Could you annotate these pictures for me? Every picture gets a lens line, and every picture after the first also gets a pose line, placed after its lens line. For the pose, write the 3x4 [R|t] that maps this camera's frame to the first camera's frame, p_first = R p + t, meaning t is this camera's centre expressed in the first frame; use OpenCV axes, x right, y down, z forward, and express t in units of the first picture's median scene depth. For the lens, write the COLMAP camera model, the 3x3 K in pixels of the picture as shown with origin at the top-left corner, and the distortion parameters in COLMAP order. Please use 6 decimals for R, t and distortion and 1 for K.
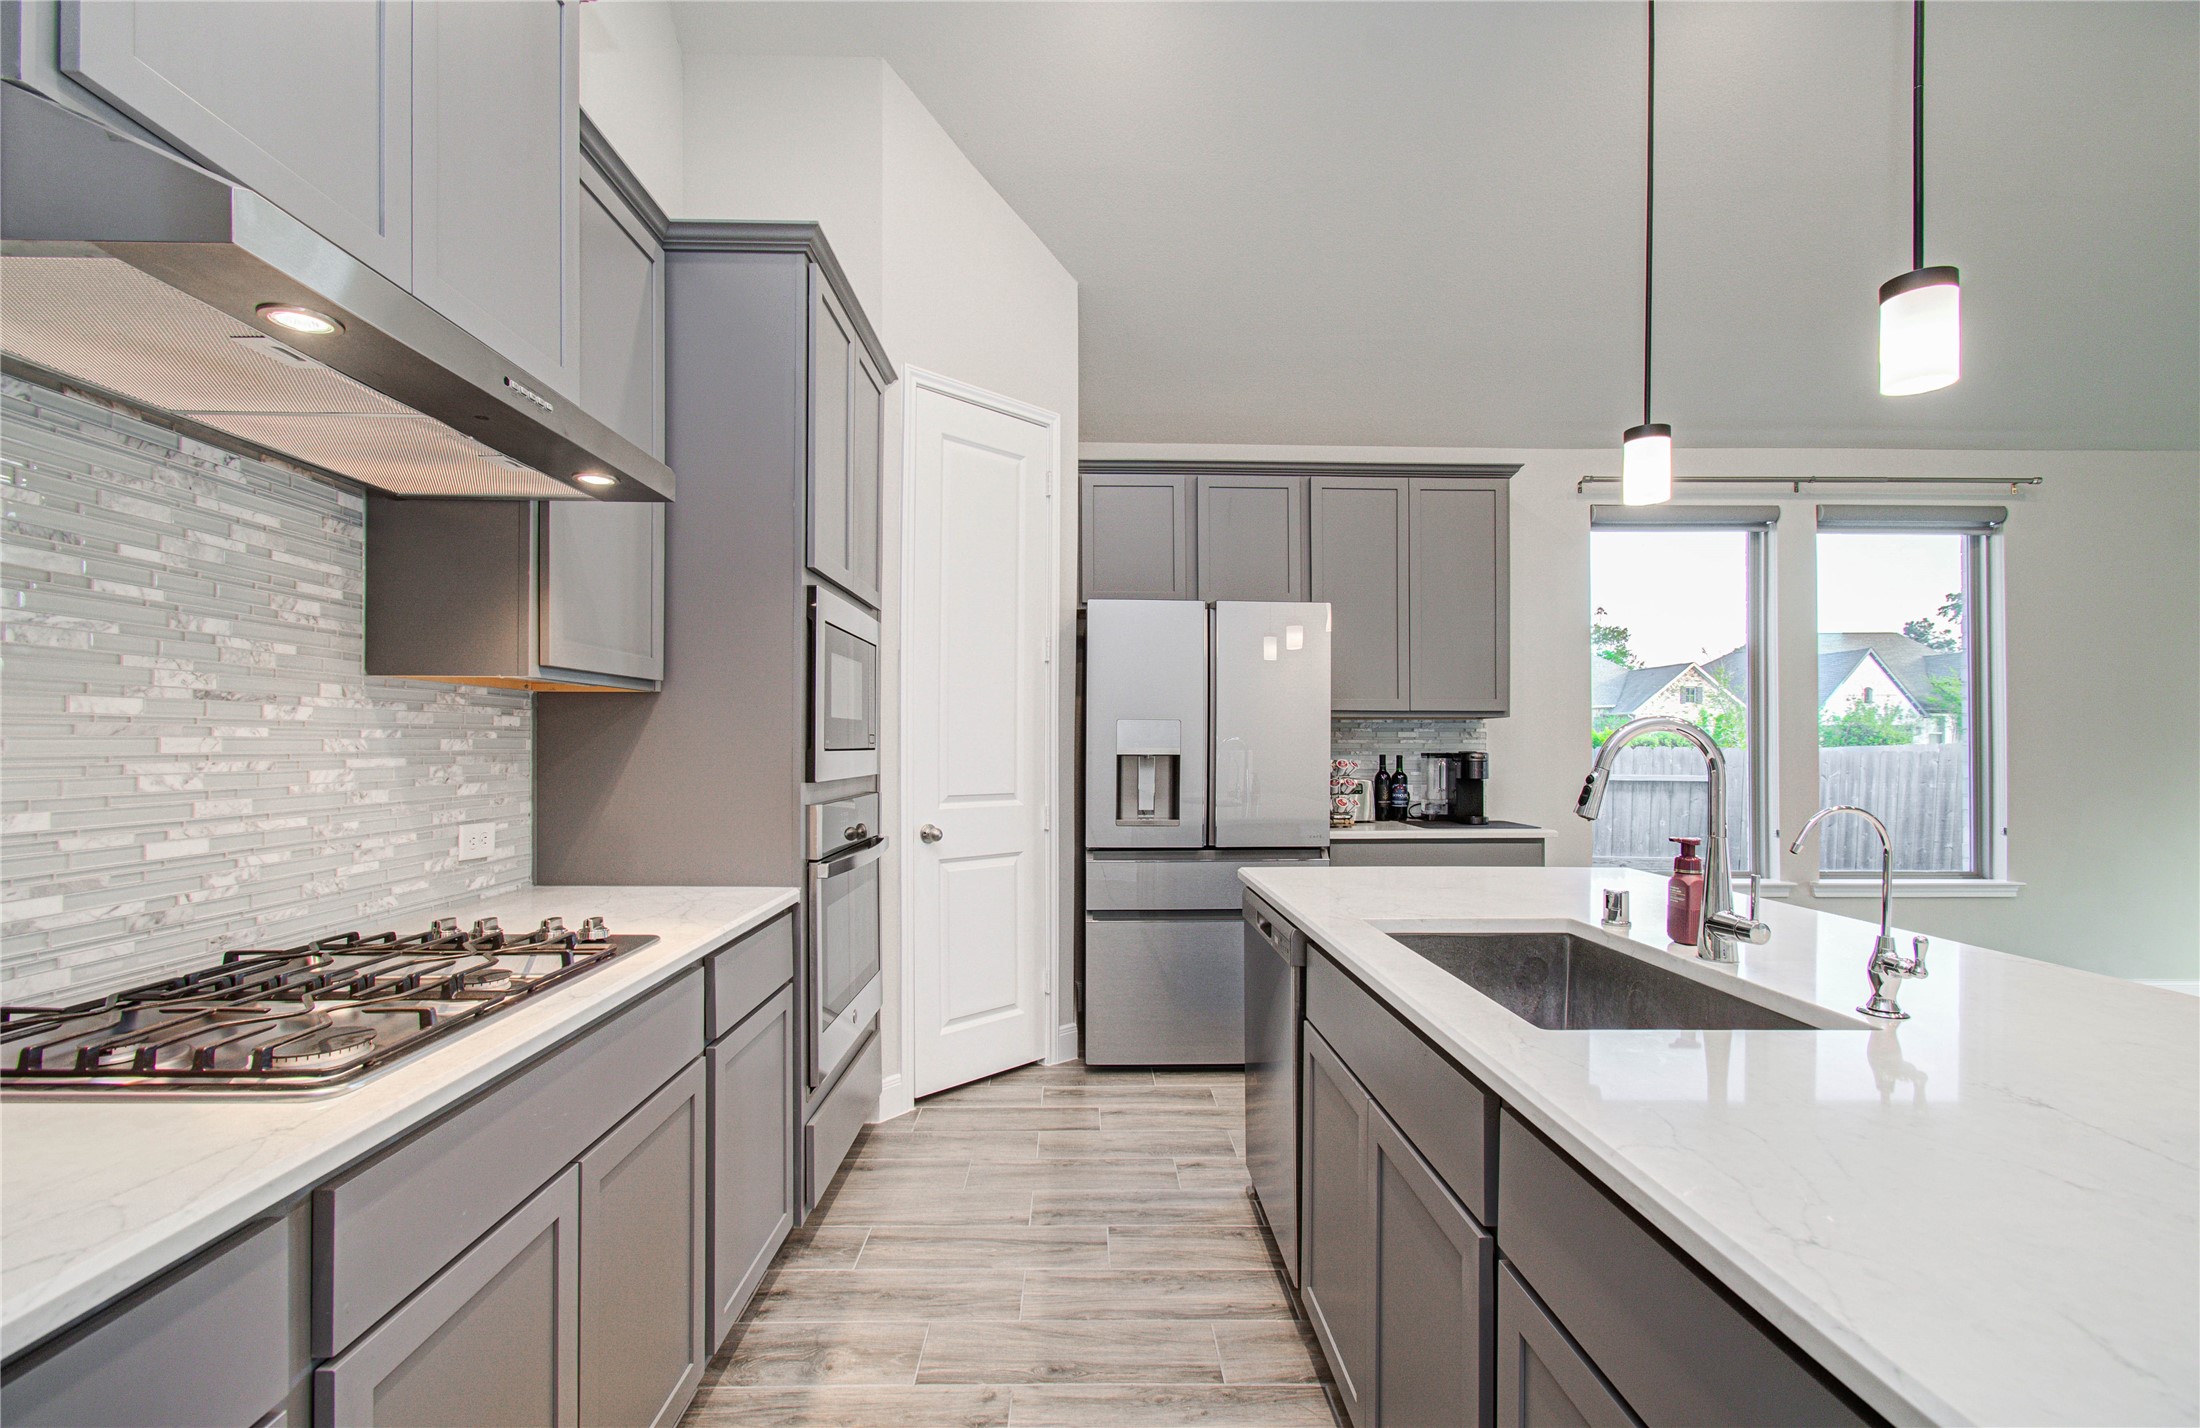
lens RADIAL K [[977.6, 0, 1091.1], [0, 977.6, 743.4], [0, 0, 1]] dist [-0.007937, 0.002188]
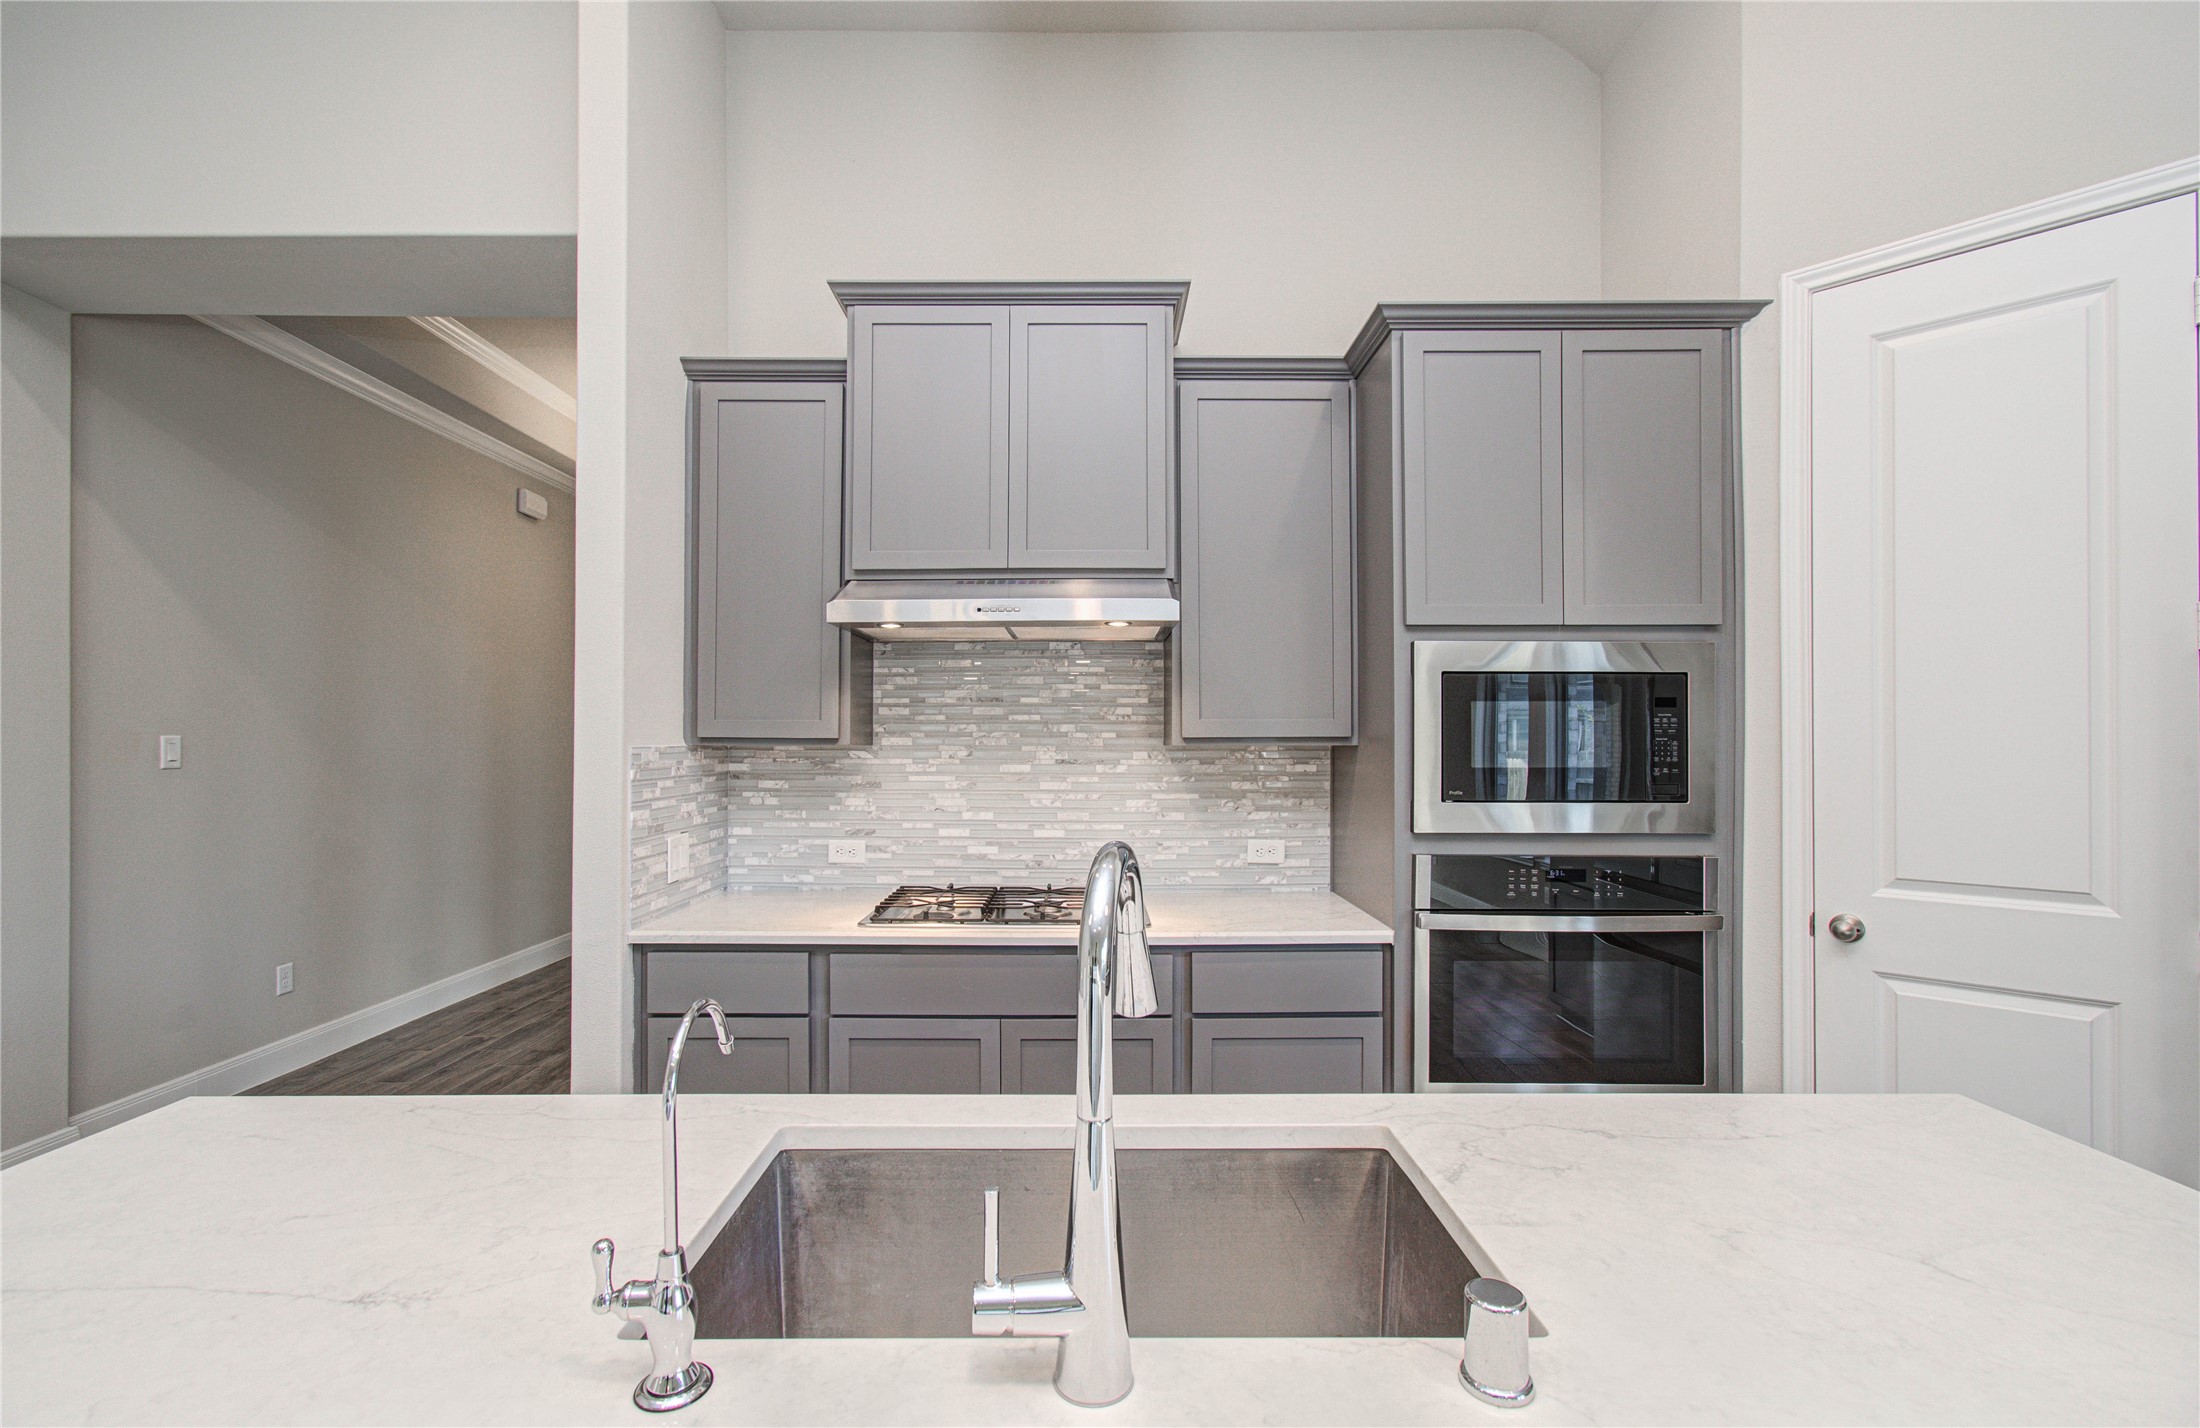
lens RADIAL K [[977.6, 0, 1087.2], [0, 977.6, 750.8], [0, 0, 1]] dist [-0.007937, 0.002188]
pose [[-0.013986, 0.005051, -0.999889, 1.034033], [0.001184, 0.999987, 0.005035, -0.072056], [0.999901, -0.001114, -0.013992, 0.935789]]
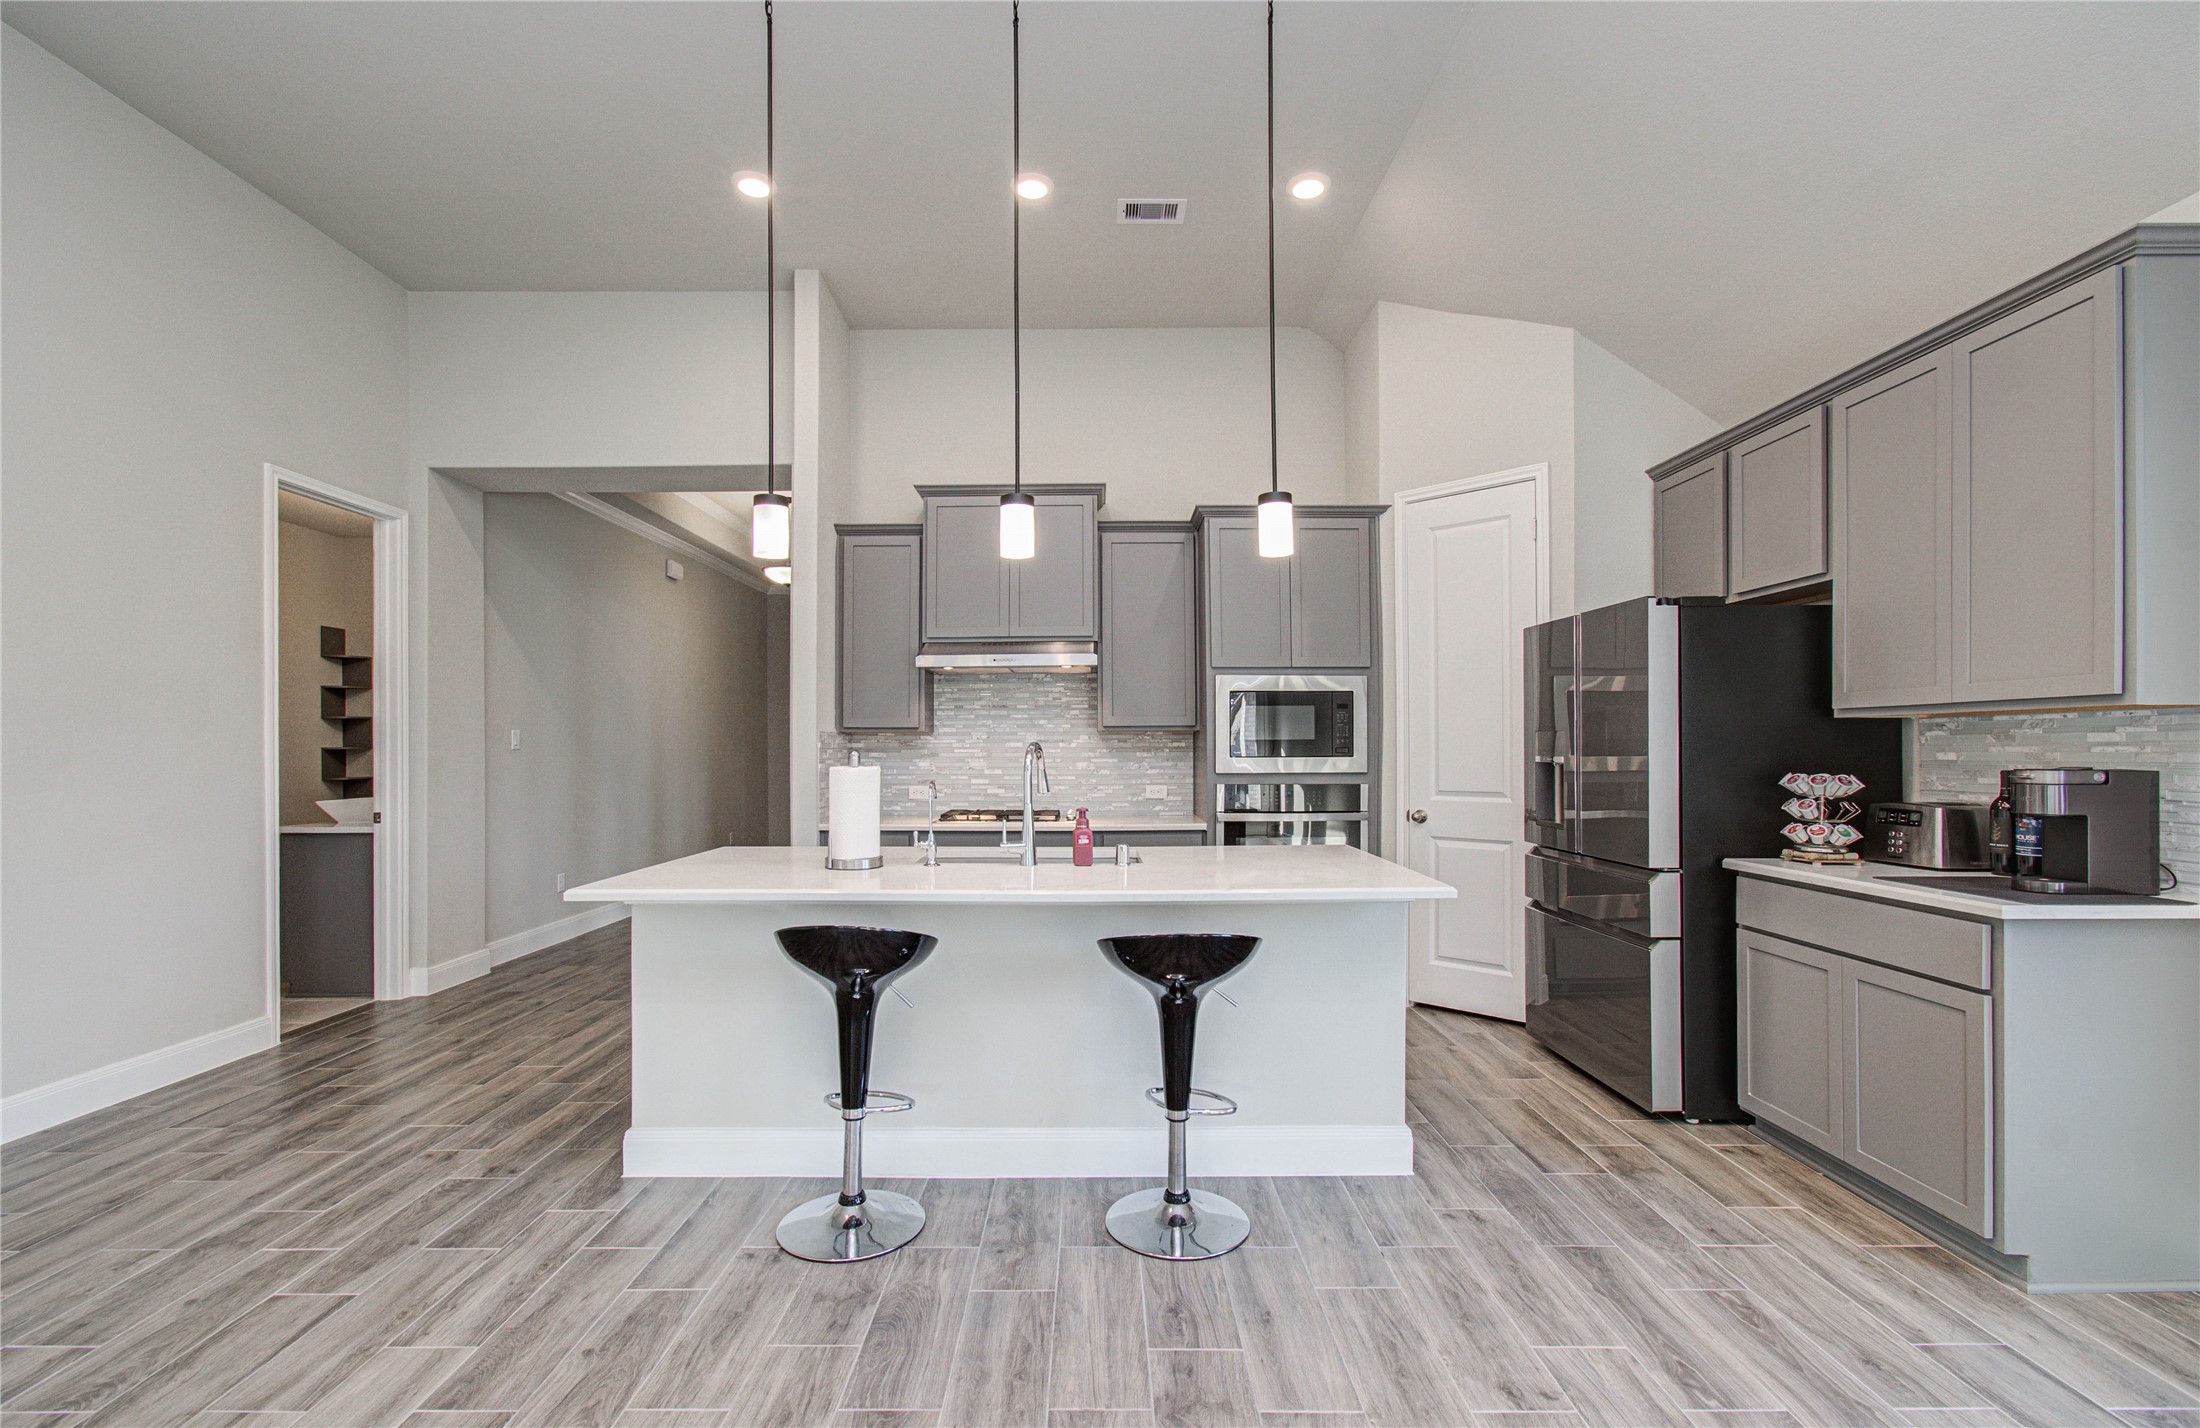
lens RADIAL K [[977.6, 0, 1103.3], [0, 977.6, 736.6], [0, 0, 1]] dist [-0.007937, 0.002188]
pose [[-0.004901, -0.014866, -0.999877, 2.441760], [0.006341, 0.999869, -0.014897, -0.008365], [0.999968, -0.006413, -0.004806, 1.087182]]
